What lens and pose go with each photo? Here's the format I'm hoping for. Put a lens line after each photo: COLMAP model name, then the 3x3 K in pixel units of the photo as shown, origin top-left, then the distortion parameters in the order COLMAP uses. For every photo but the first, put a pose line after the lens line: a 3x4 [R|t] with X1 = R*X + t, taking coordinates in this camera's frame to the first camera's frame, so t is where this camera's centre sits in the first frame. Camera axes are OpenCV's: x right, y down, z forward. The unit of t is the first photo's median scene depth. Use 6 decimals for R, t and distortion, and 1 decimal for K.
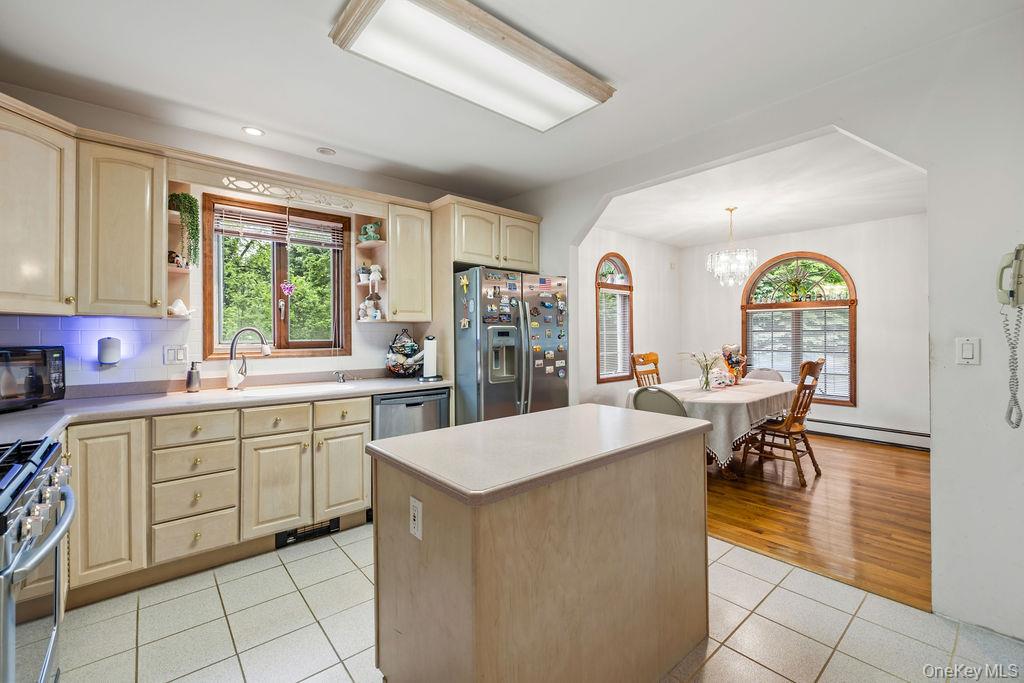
lens RADIAL K [[433.9, 0, 515.9], [0, 433.9, 335.7], [0, 0, 1]] dist [0.011338, -0.000489]
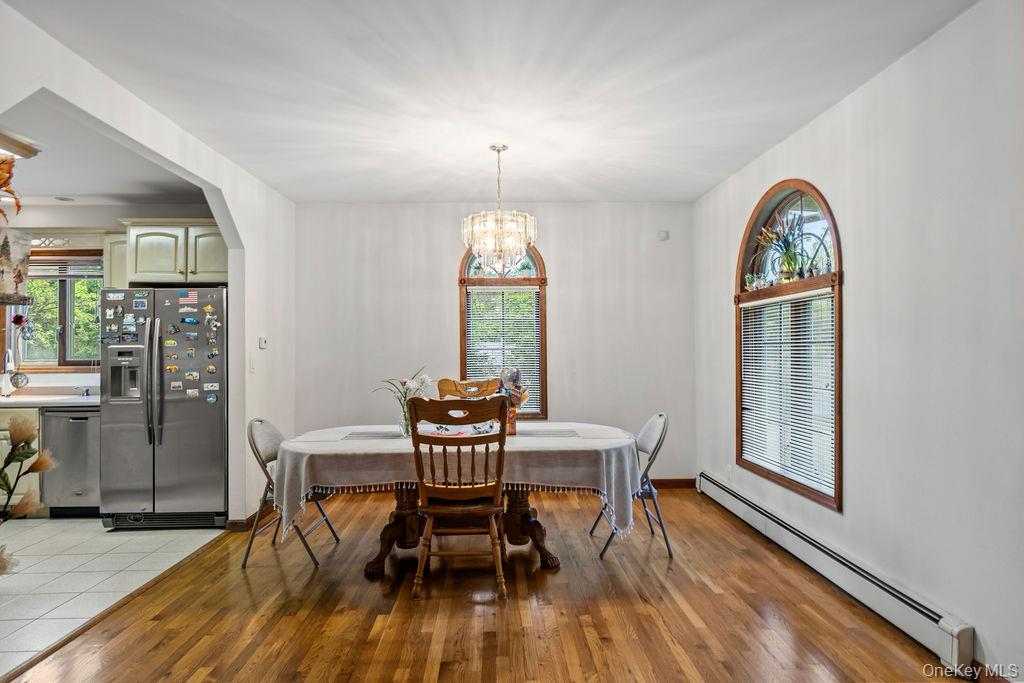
lens RADIAL K [[574.2, 0, 508.9], [0, 574.2, 340.1], [0, 0, 1]] dist [-0.020262, 0.000613]
pose [[0.768962, -0.018246, -0.639033, 1.346637], [0.004441, 0.999721, -0.023200, -0.000586], [0.639278, 0.015002, 0.768829, 0.515761]]
